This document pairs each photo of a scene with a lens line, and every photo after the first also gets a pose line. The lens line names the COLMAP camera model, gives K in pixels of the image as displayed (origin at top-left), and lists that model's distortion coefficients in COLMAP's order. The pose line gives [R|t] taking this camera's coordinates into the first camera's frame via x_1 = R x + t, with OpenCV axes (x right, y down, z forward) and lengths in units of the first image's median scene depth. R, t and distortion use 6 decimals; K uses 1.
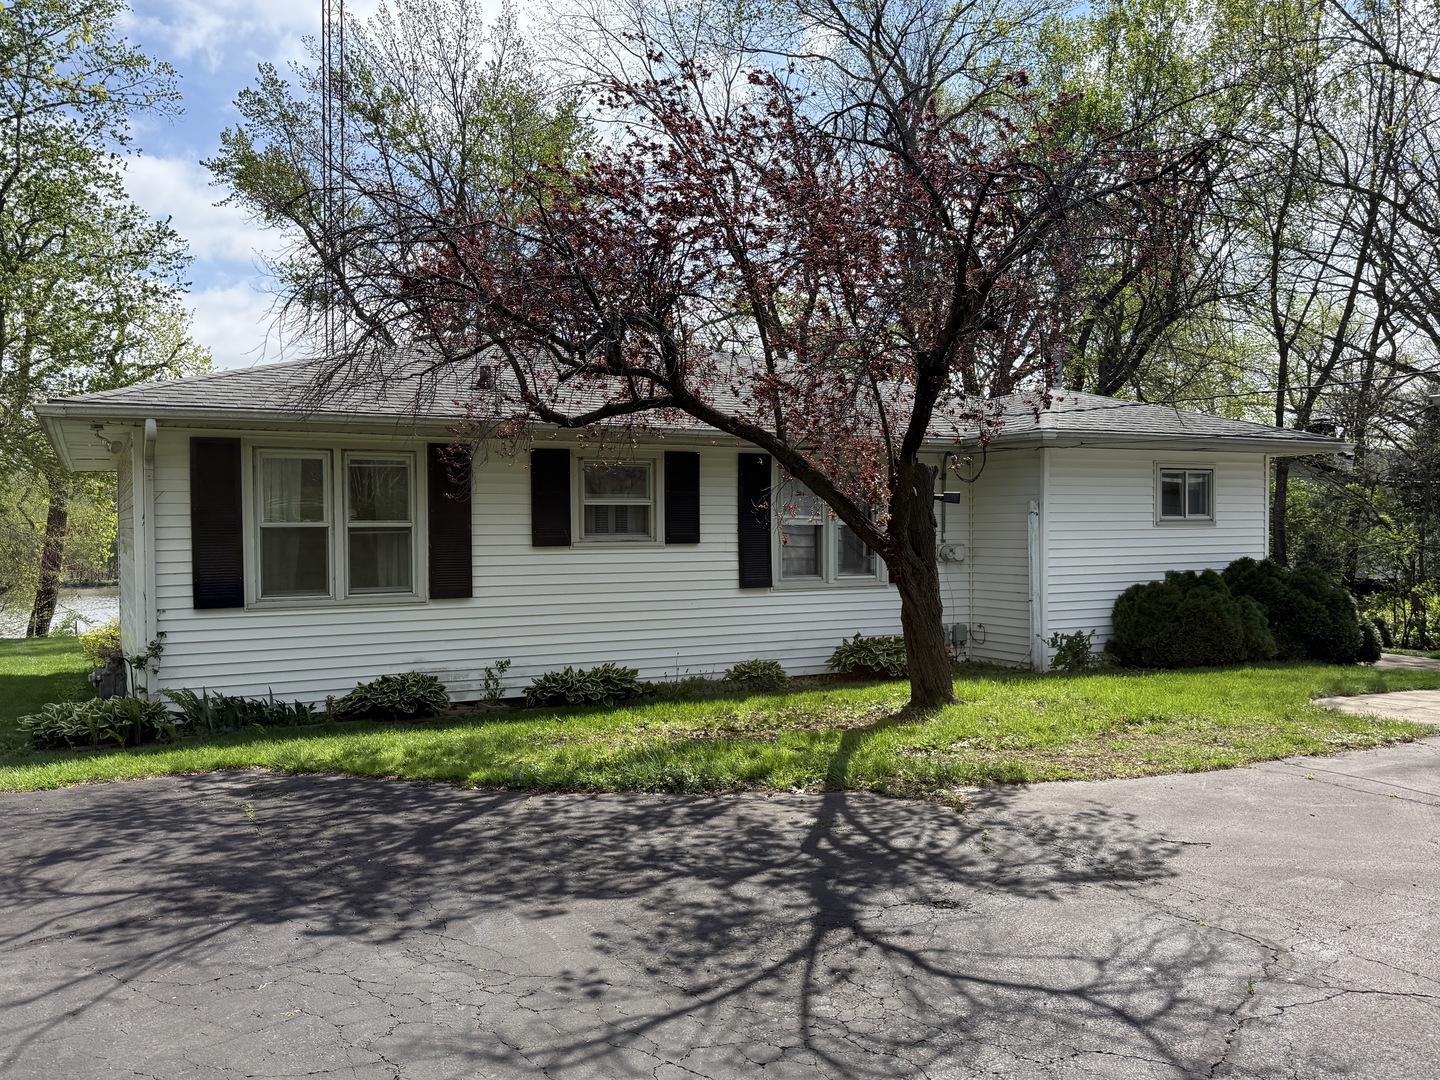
lens RADIAL K [[1163.7, 0, 731.4], [0, 1163.7, 540.4], [0, 0, 1]] dist [0.030996, -0.016818]
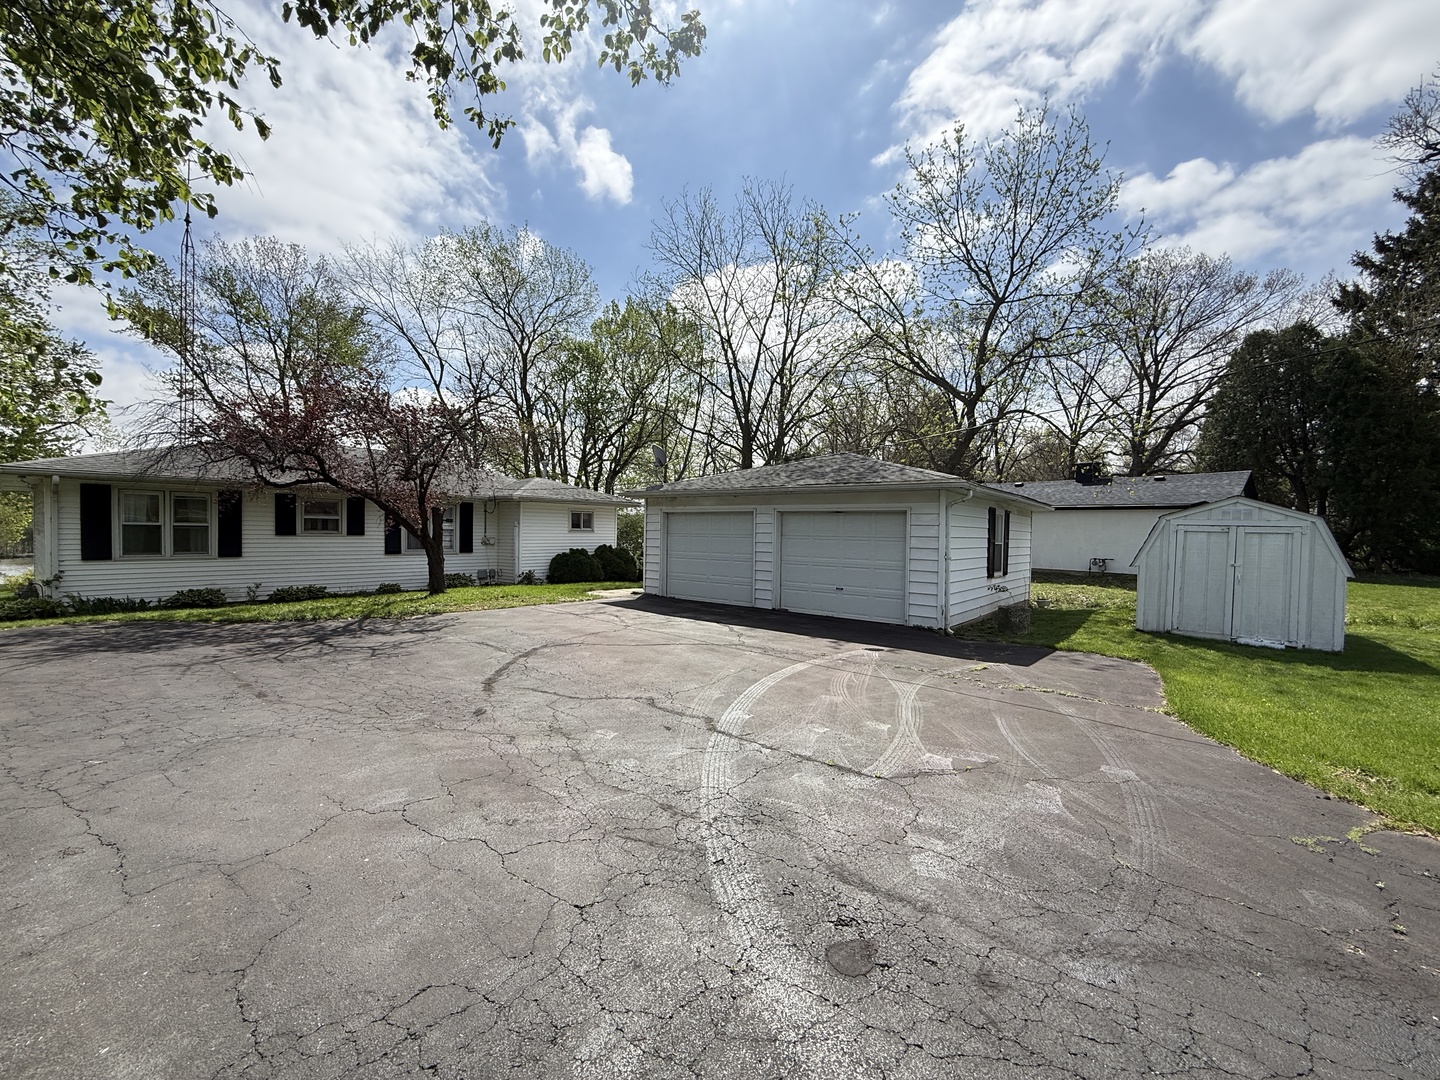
lens RADIAL K [[572.3, 0, 718.0], [0, 572.3, 542.0], [0, 0, 1]] dist [0.001183, -0.000227]
pose [[0.923749, 0.014493, 0.382724, 0.189335], [-0.016814, 0.999855, 0.002719, 0.000207], [-0.382629, -0.008947, 0.923859, -0.367536]]
